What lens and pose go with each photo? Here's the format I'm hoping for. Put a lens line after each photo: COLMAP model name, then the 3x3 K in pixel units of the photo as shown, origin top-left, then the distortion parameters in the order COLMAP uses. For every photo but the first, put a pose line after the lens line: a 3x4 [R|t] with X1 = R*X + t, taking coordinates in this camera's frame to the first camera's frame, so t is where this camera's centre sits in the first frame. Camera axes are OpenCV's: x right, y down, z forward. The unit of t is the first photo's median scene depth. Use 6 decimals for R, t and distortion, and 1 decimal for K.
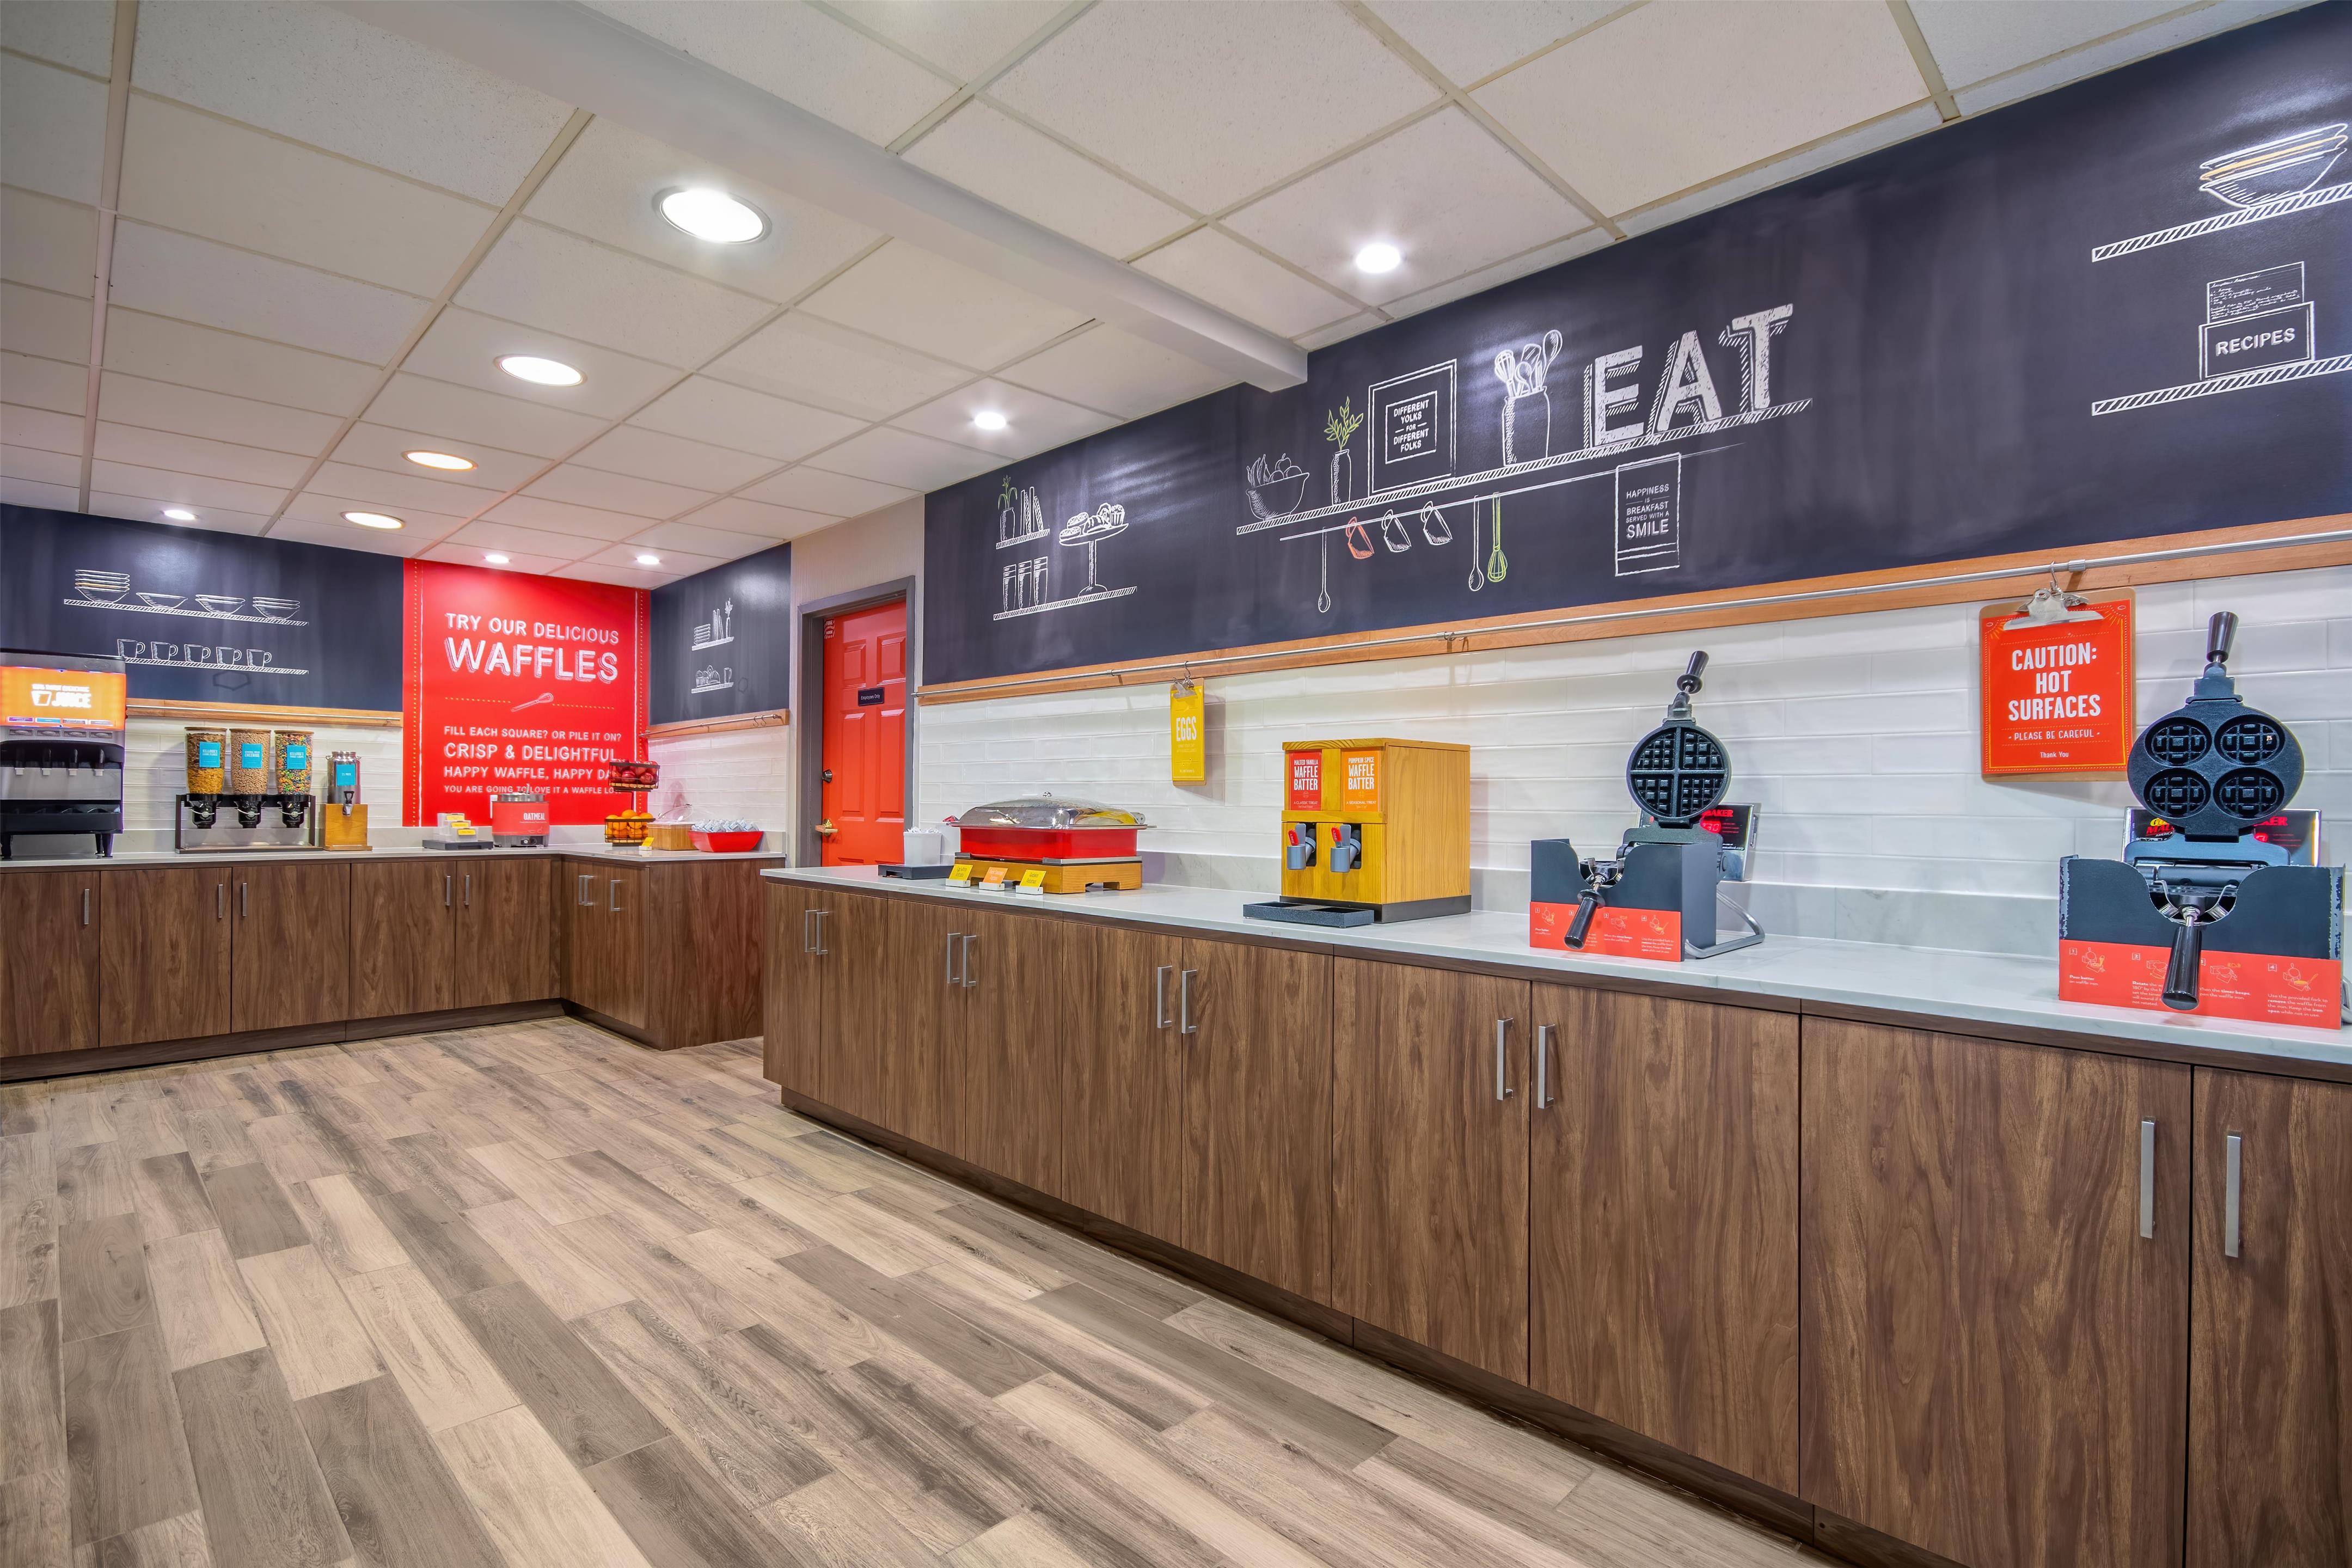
lens RADIAL K [[1125.1, 0, 1187.3], [0, 1125.1, 789.8], [0, 0, 1]] dist [0.001660, -0.002825]
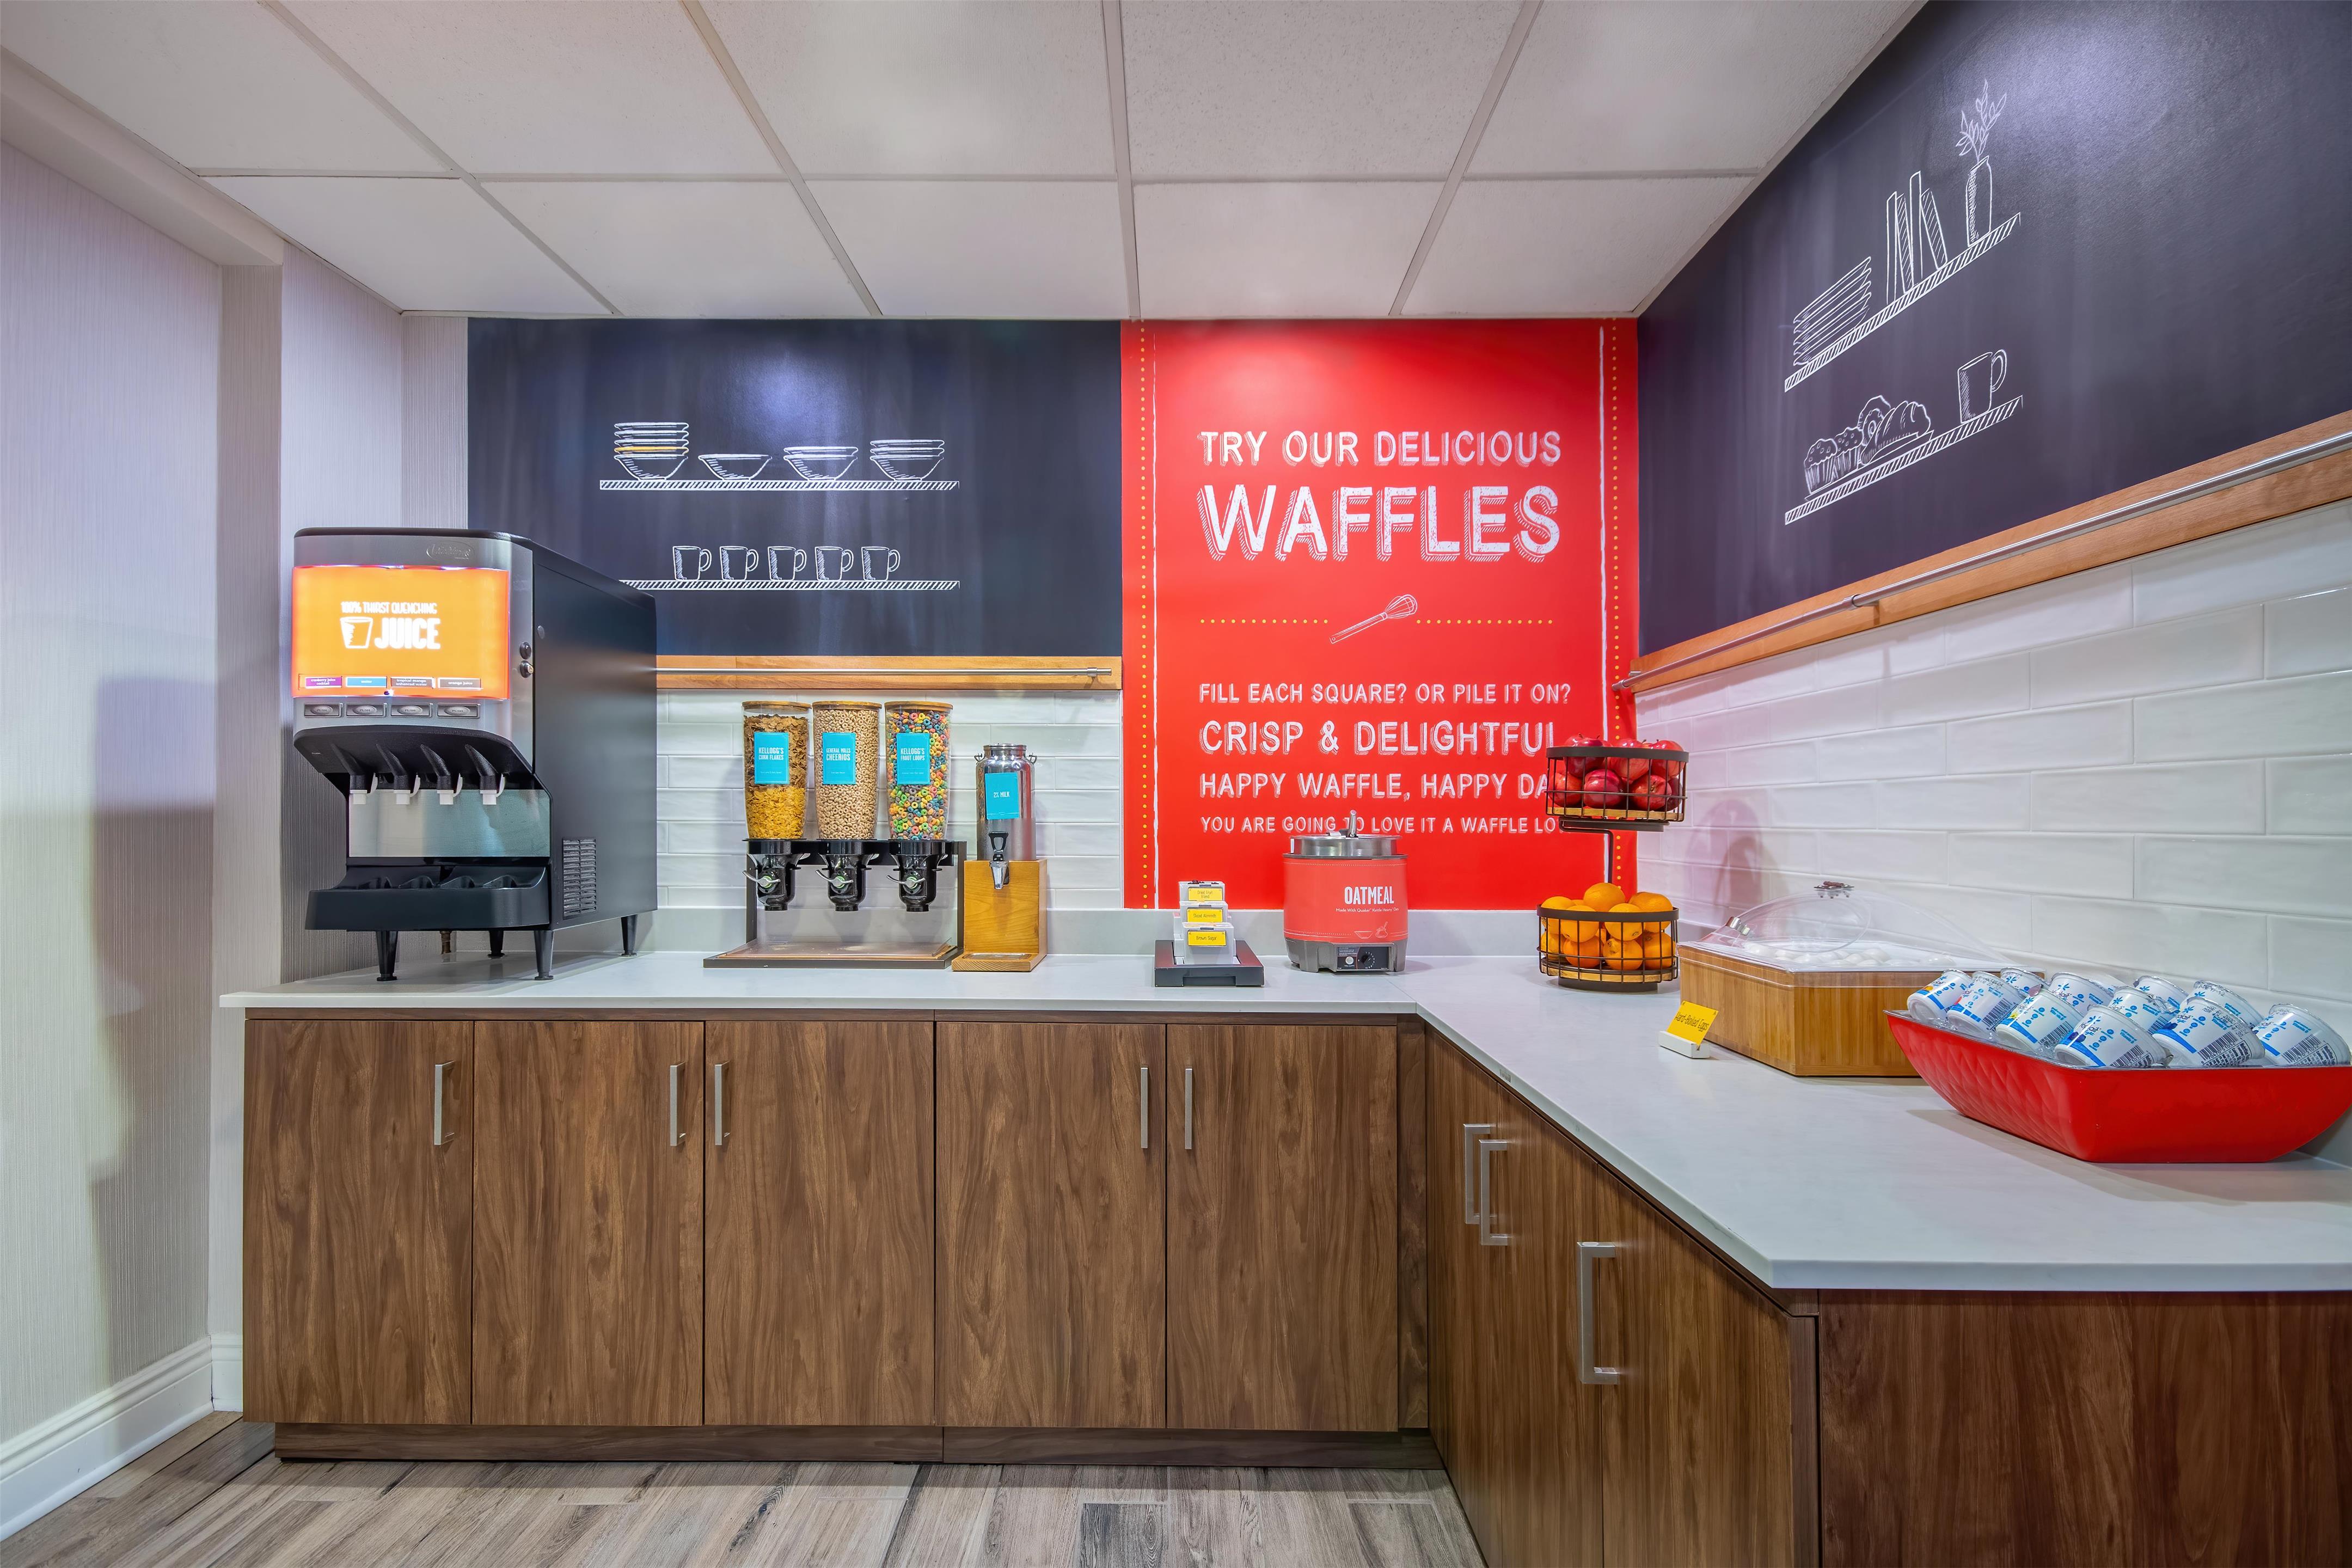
lens RADIAL K [[1125.1, 0, 1177.4], [0, 1125.1, 790.3], [0, 0, 1]] dist [0.001660, -0.002825]
pose [[0.711879, -0.022121, -0.701954, -0.381436], [0.009357, 0.999714, -0.022016, -0.004850], [0.702240, 0.009105, 0.711882, 0.729624]]
